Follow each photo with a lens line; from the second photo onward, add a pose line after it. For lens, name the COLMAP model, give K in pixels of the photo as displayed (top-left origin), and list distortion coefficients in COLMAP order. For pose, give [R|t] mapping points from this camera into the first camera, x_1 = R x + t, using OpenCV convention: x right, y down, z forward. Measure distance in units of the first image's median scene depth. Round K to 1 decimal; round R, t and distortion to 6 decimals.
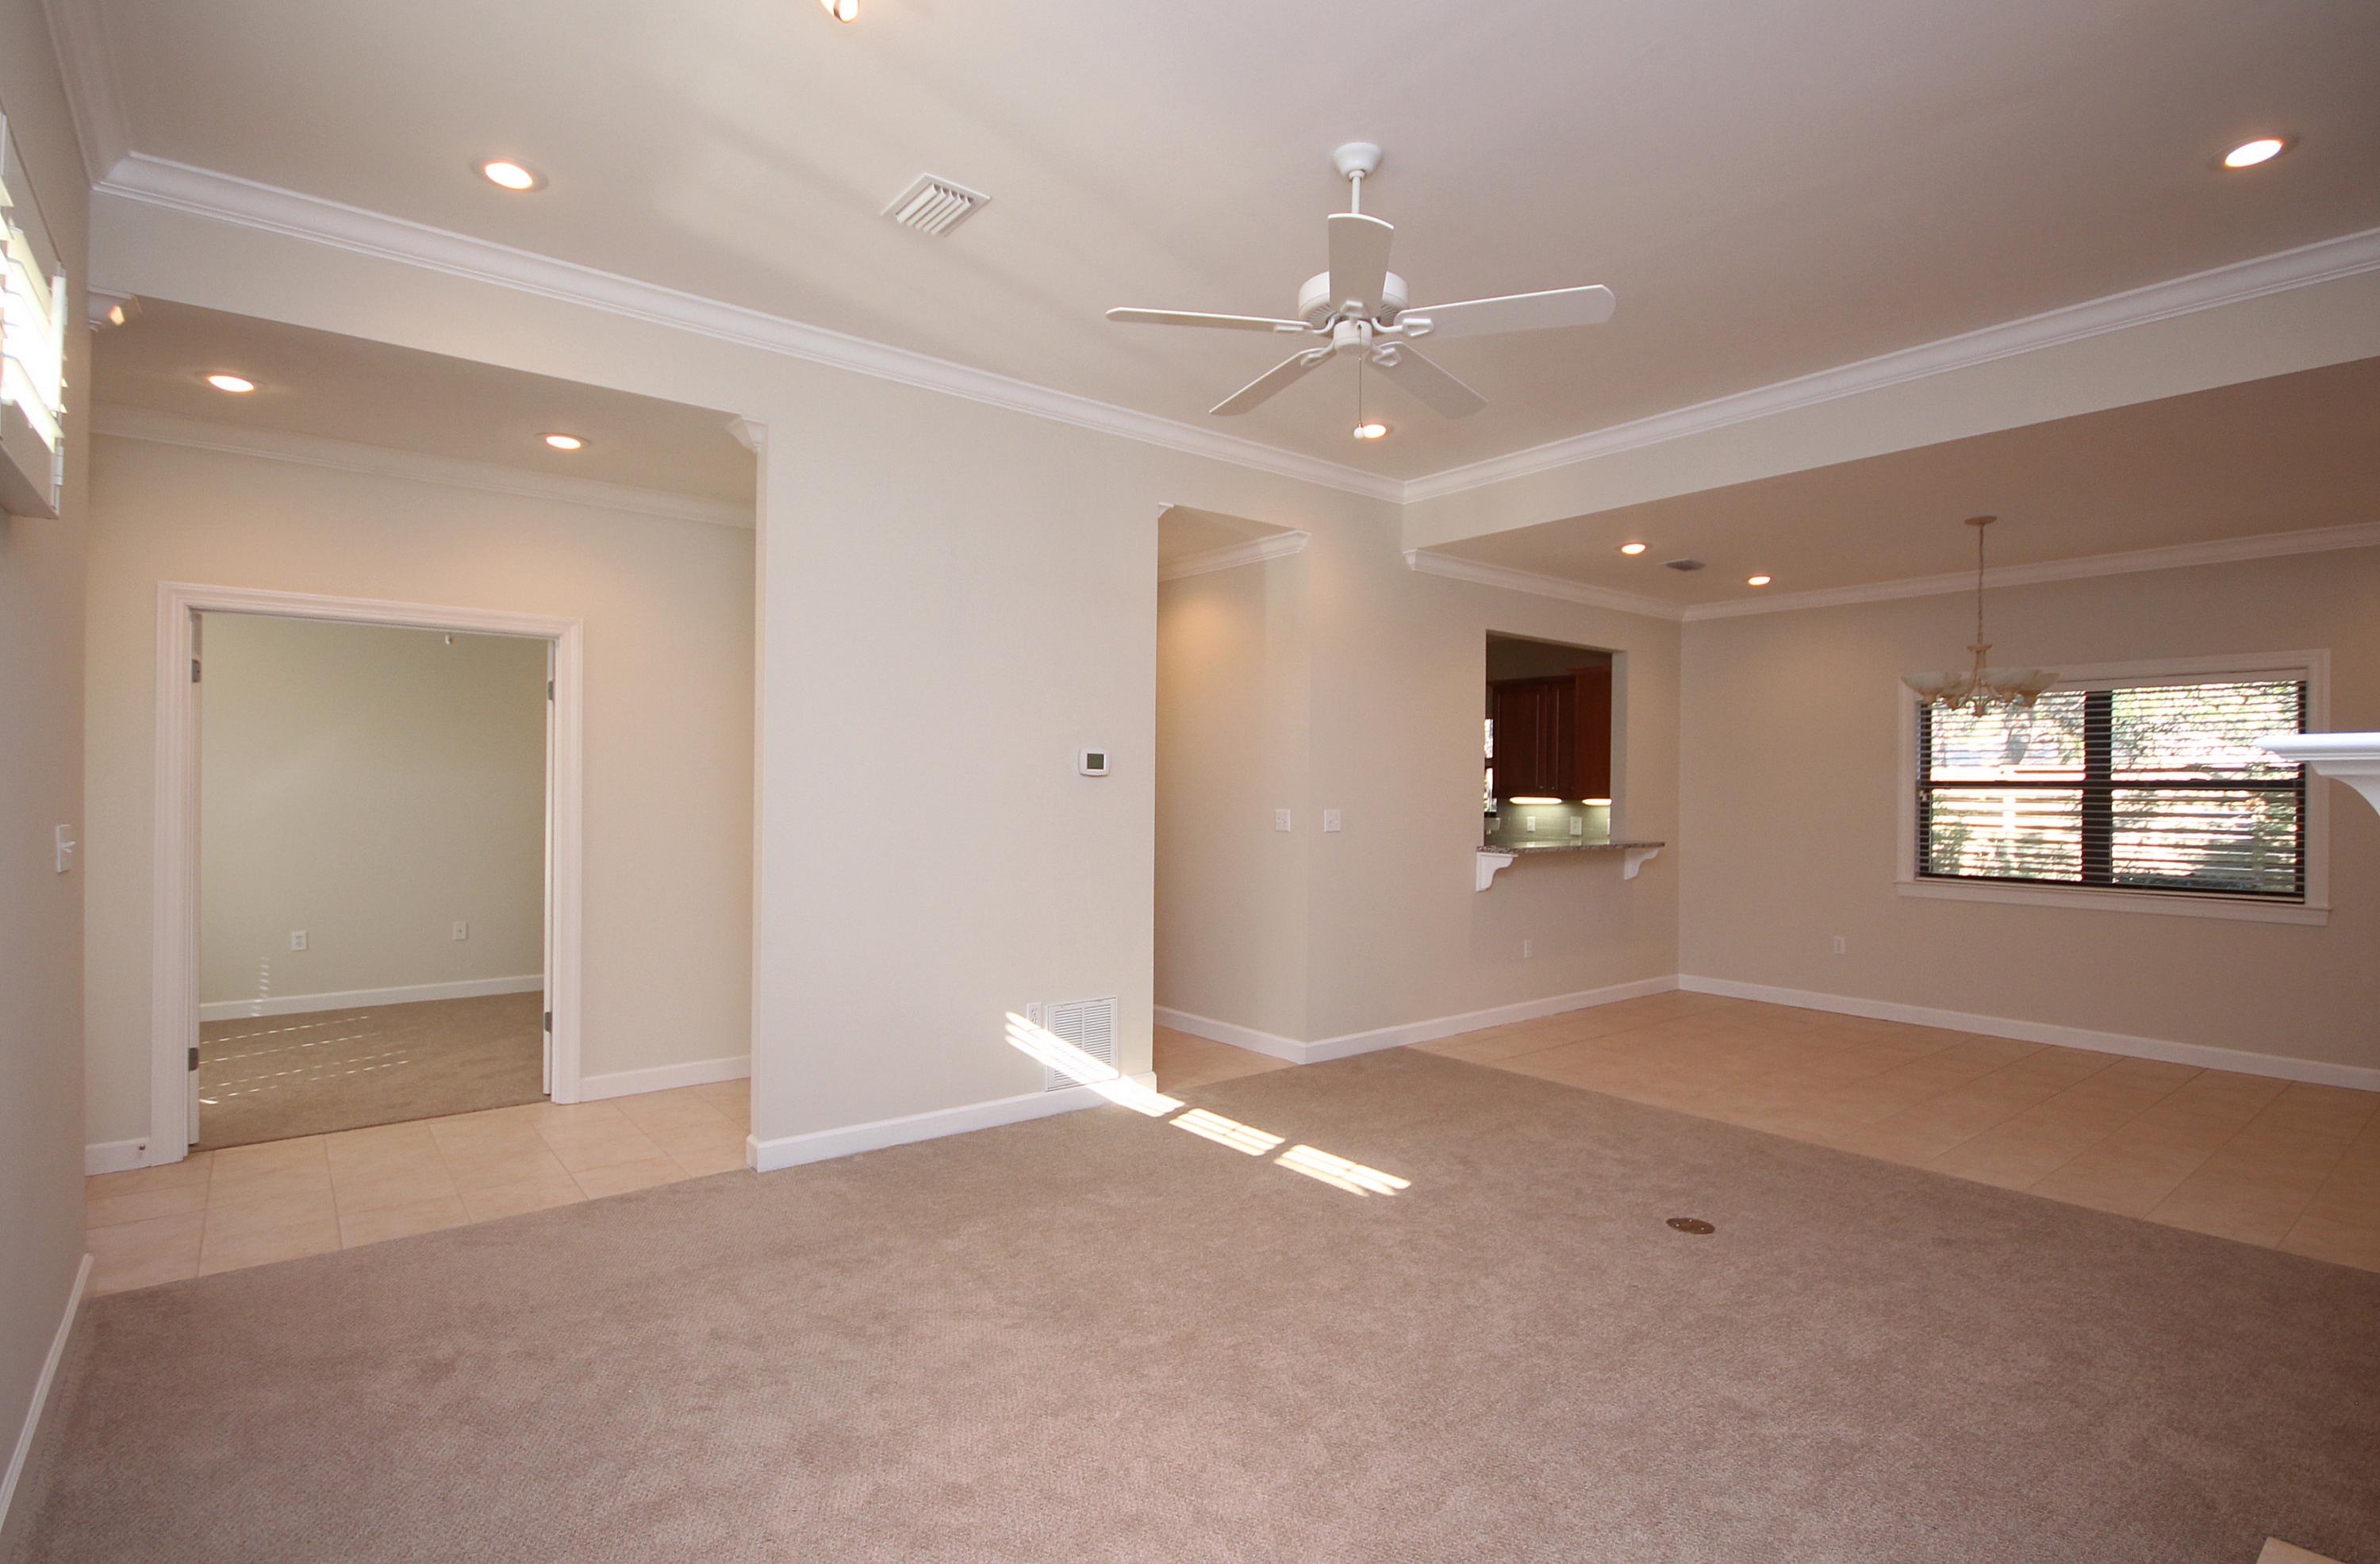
lens RADIAL K [[1137.9, 0, 1192.3], [0, 1137.9, 793.0], [0, 0, 1]] dist [0.002009, -0.000969]
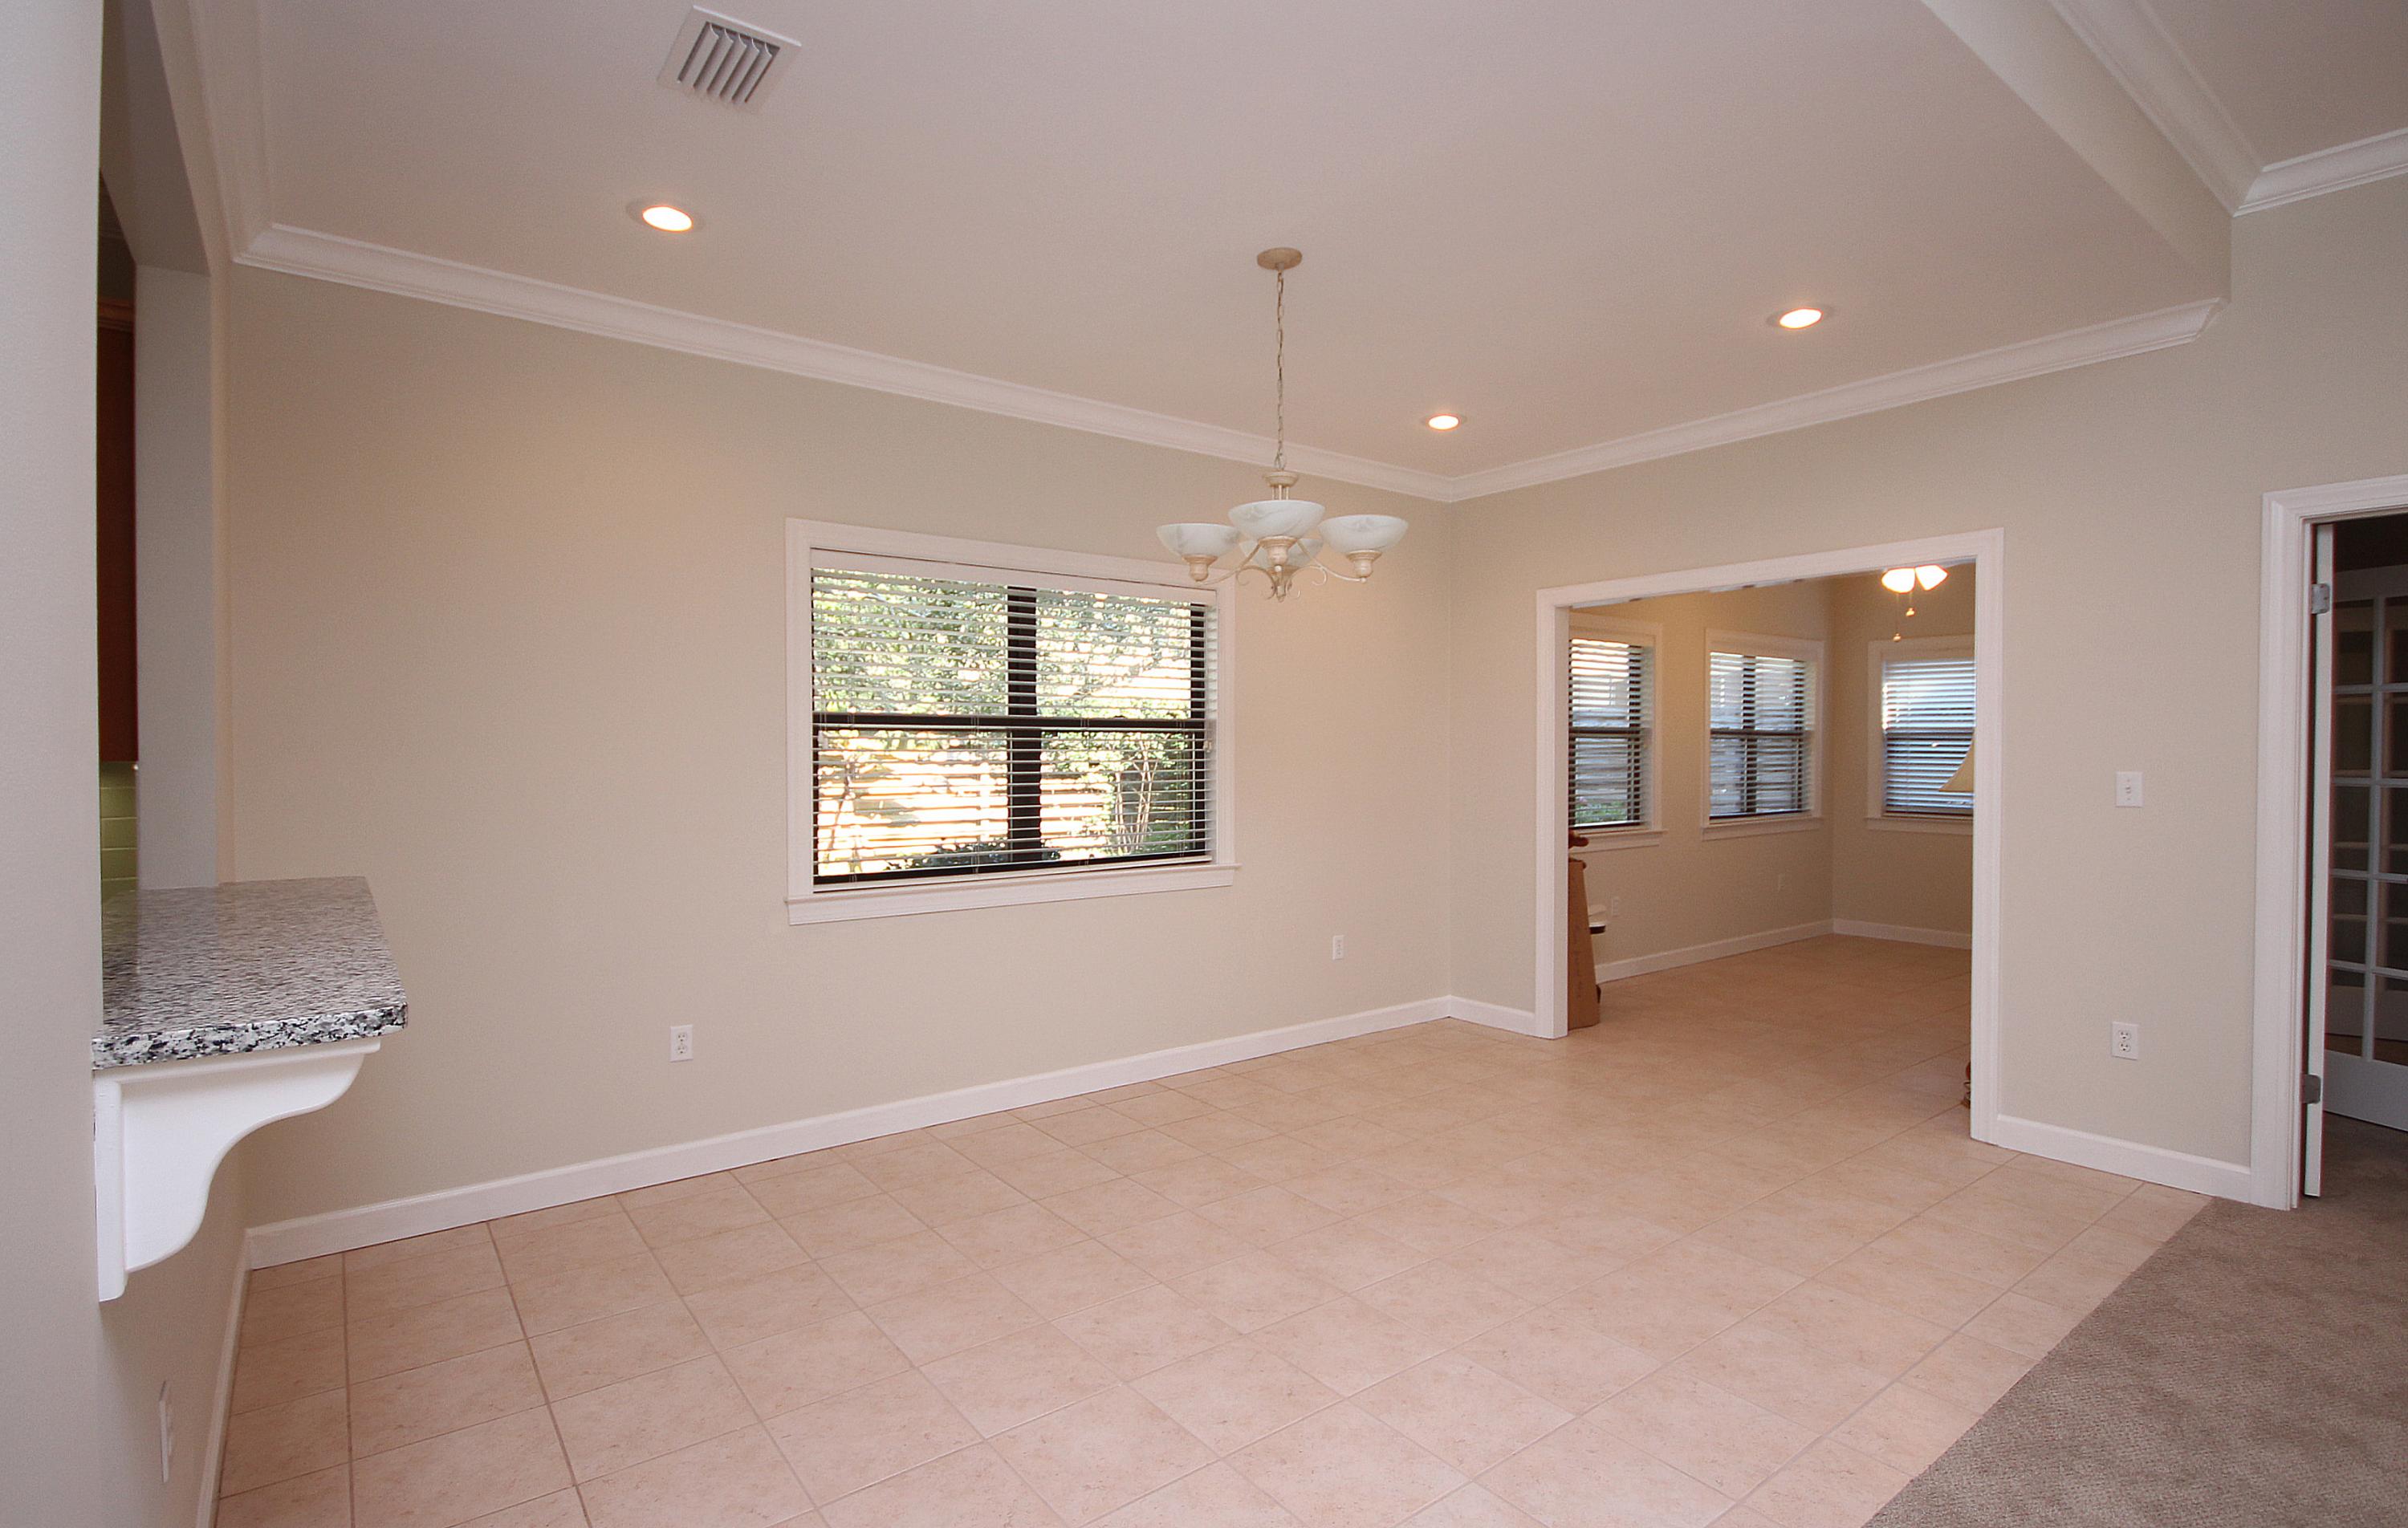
lens RADIAL K [[1144.4, 0, 1204.0], [0, 1144.4, 764.0], [0, 0, 1]] dist [-0.003957, -0.000463]
pose [[0.020073, -0.020900, 0.999580, 0.089777], [0.001513, 0.999781, 0.020874, 0.003405], [-0.999797, 0.001093, 0.020100, 0.827456]]
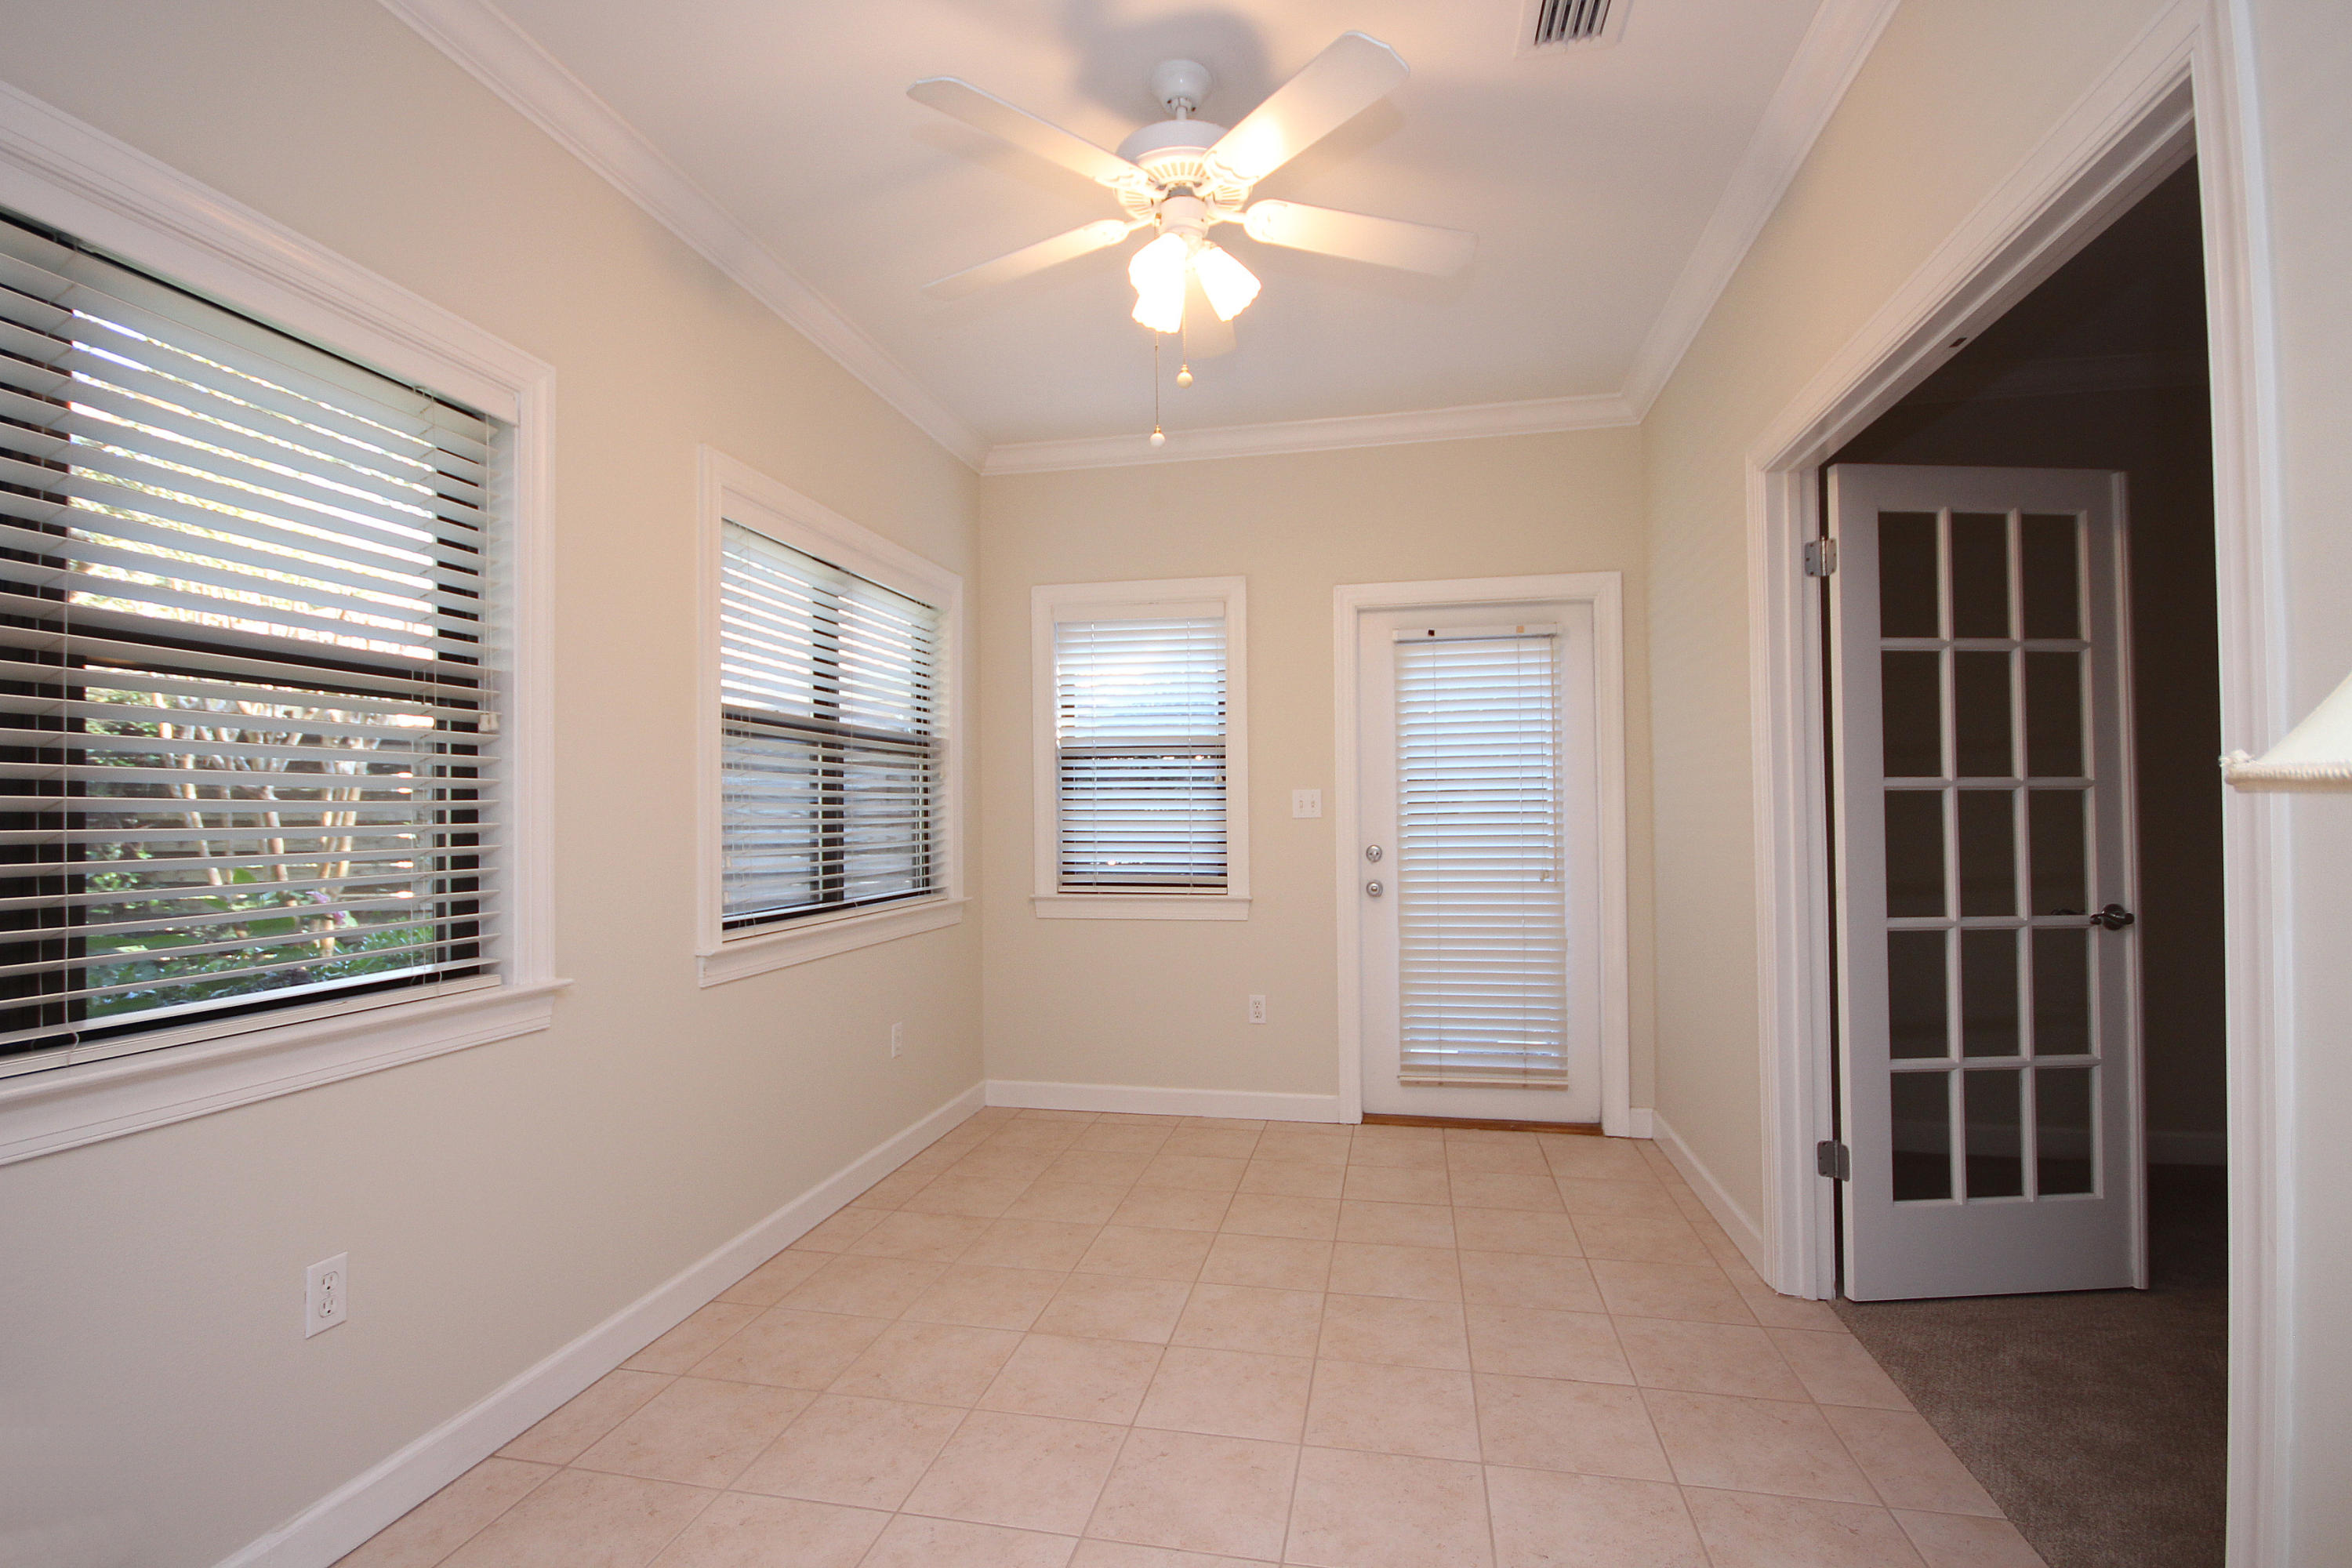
lens RADIAL K [[1091.9, 0, 1171.0], [0, 1091.9, 798.4], [0, 0, 1]] dist [0.002807, -0.012810]
pose [[-0.631672, 0.011339, 0.775153, 0.762214], [0.008708, 0.999934, -0.007532, 0.033876], [-0.775187, 0.001992, -0.631729, 0.496177]]
